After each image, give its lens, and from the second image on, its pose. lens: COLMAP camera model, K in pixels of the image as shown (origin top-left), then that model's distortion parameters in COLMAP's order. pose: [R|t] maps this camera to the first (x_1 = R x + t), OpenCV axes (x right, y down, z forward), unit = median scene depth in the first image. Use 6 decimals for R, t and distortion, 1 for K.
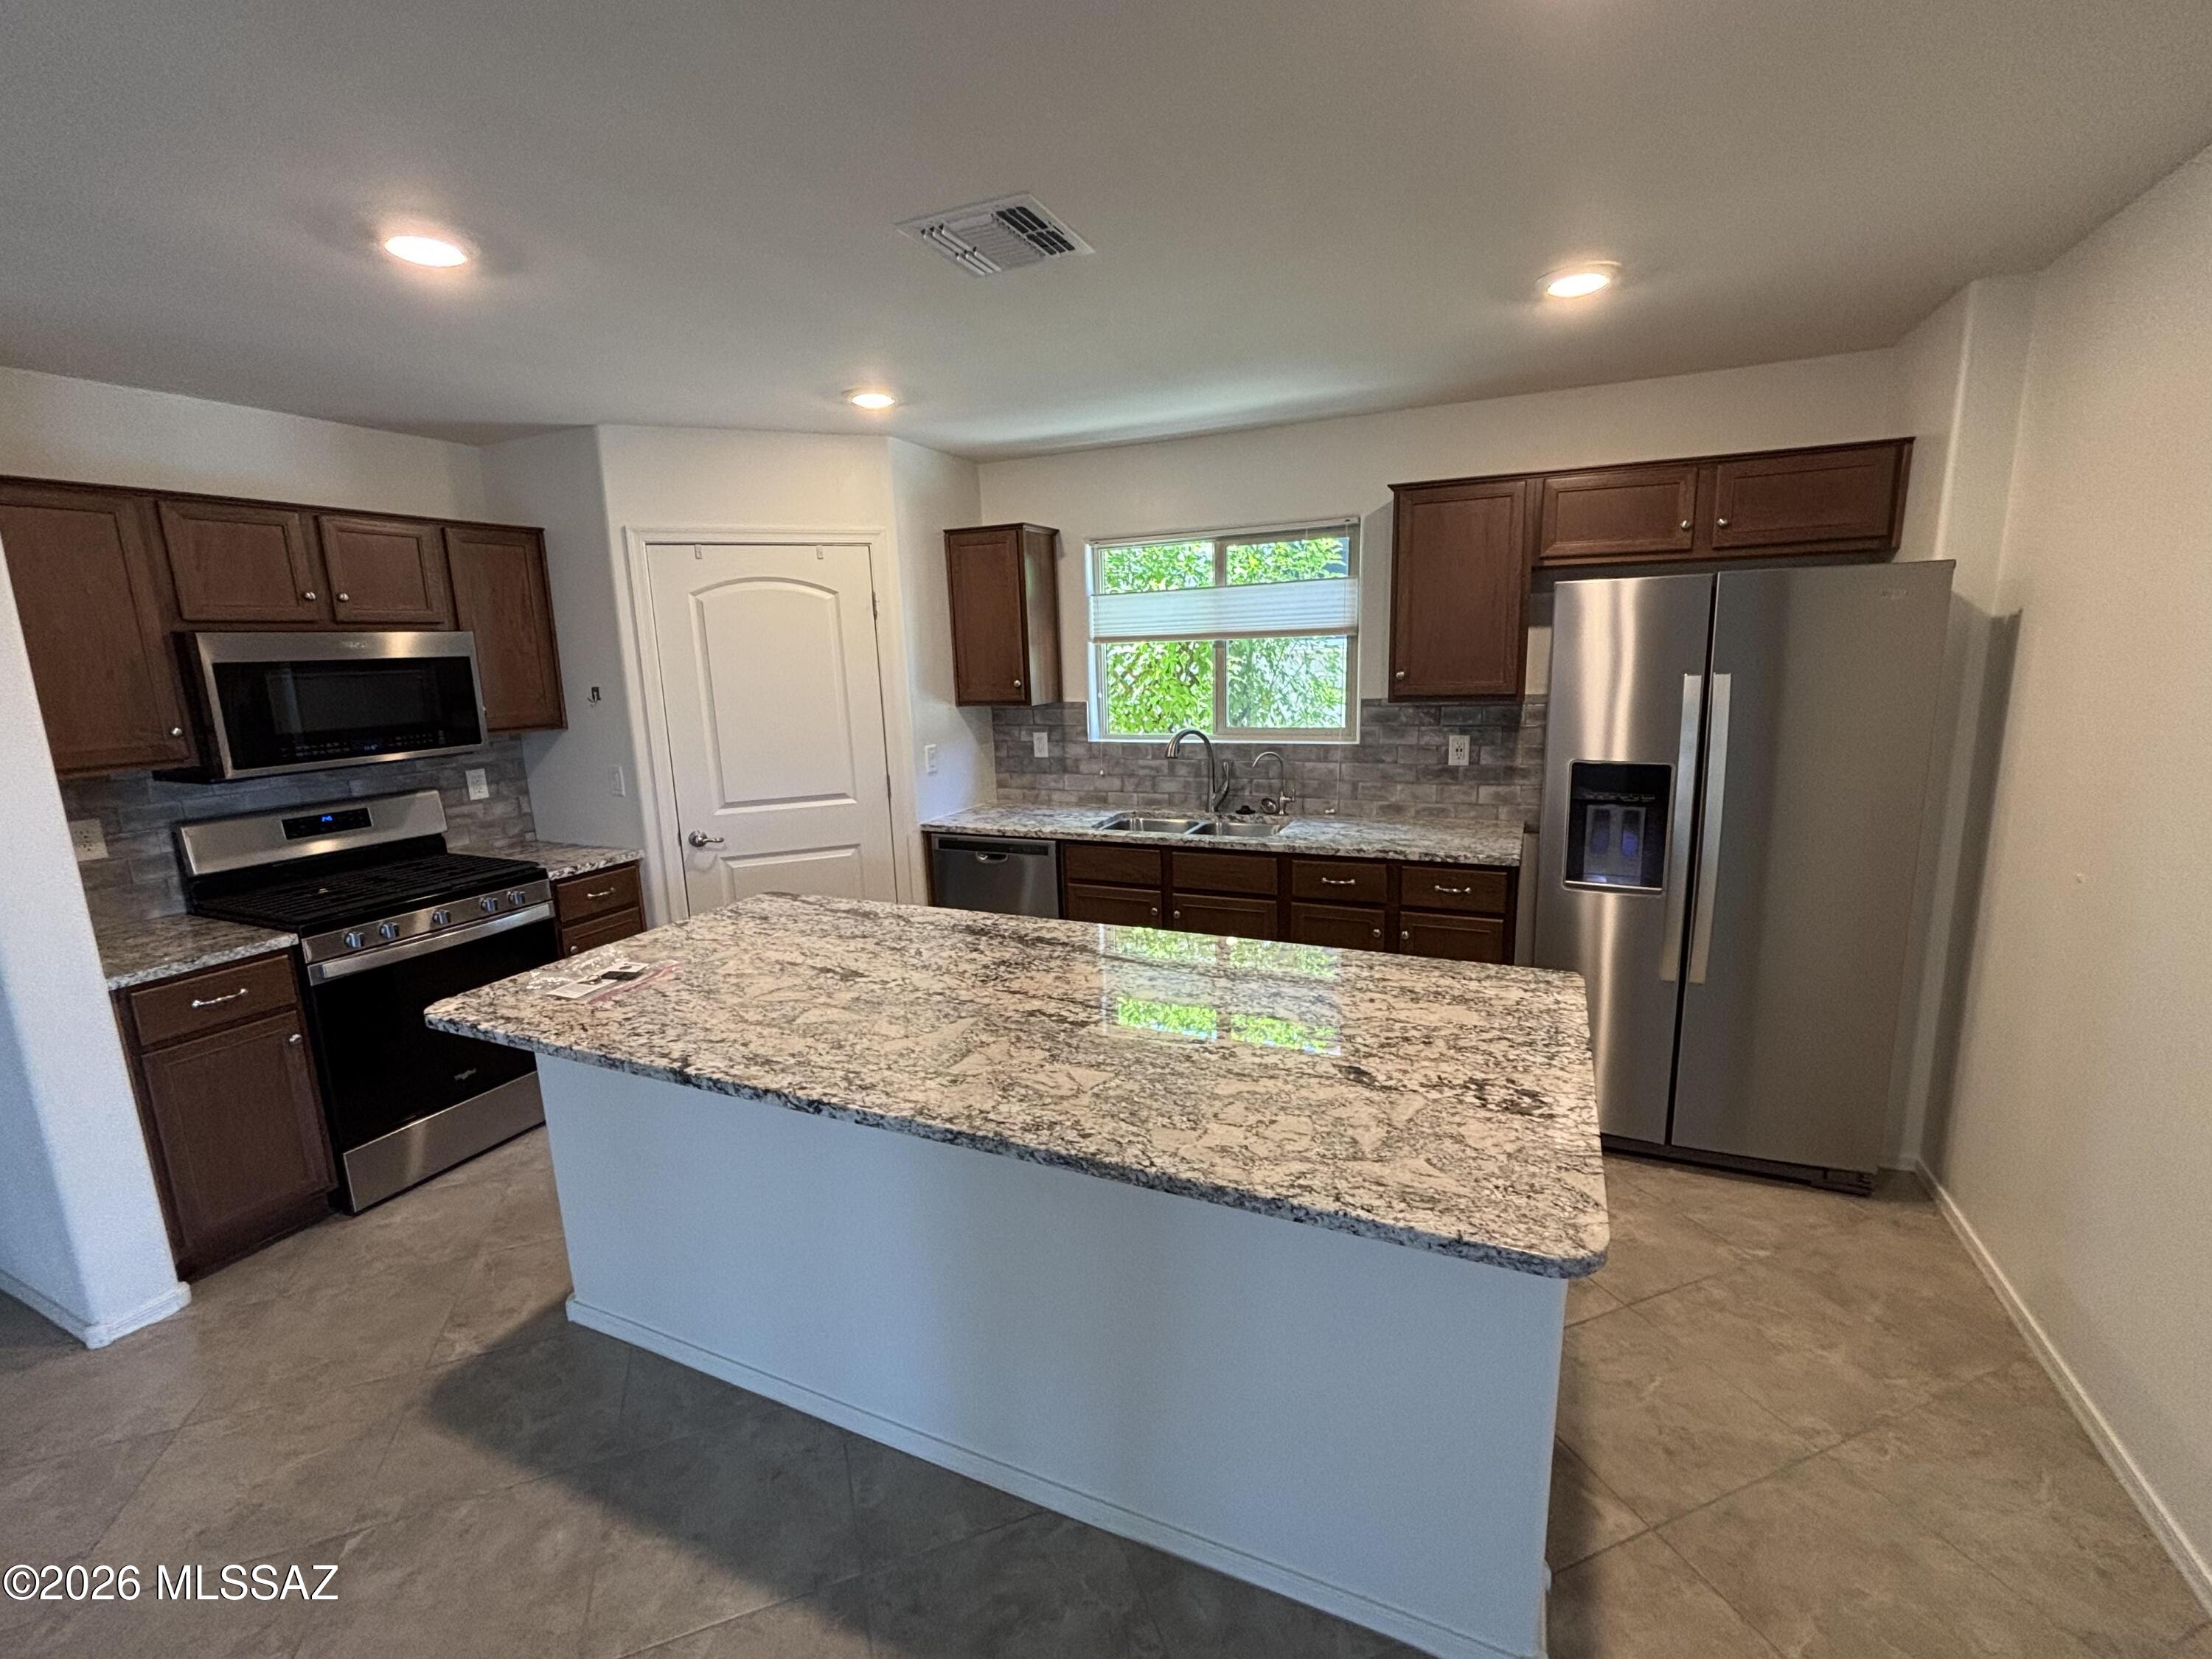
lens RADIAL K [[953.8, 0, 1096.5], [0, 953.8, 820.2], [0, 0, 1]] dist [-0.001206, -0.000338]
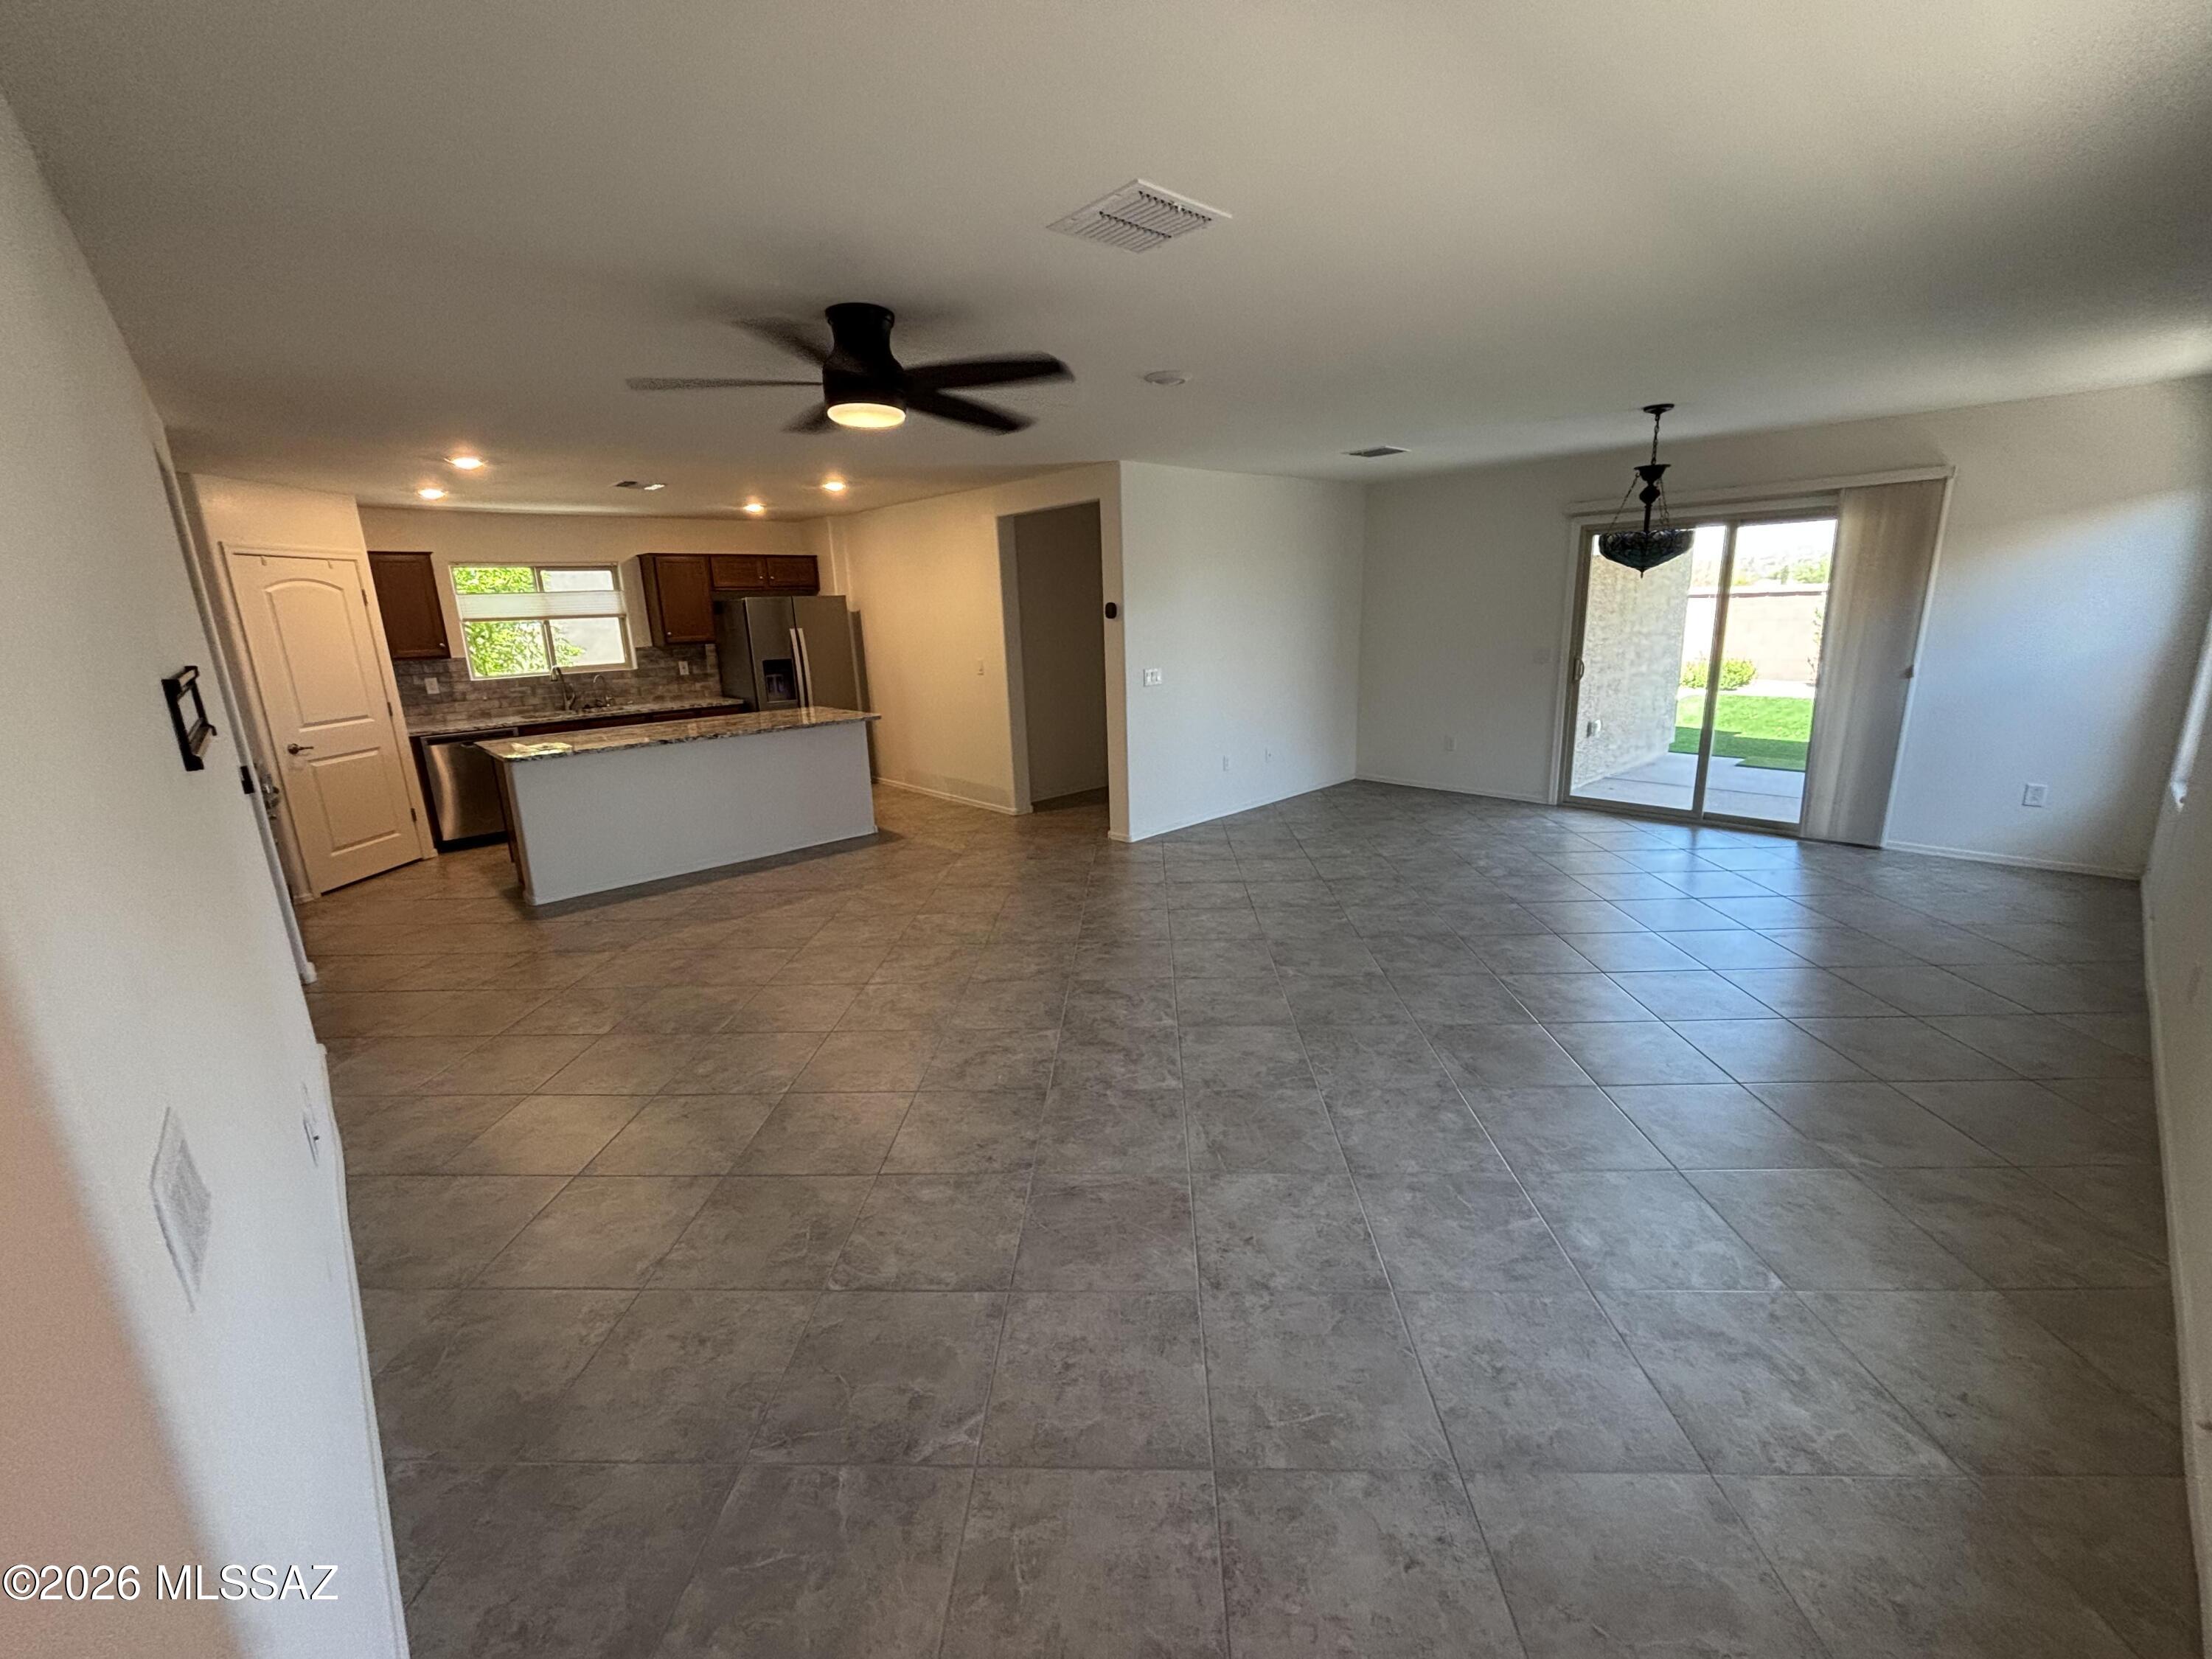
lens RADIAL K [[898.5, 0, 1108.6], [0, 898.5, 825.2], [0, 0, 1]] dist [0.005073, 0.000309]
pose [[0.379236, -0.201878, 0.903009, -1.217476], [0.188615, 0.972285, 0.138153, 0.181062], [-0.905872, 0.117929, 0.406802, -0.735590]]
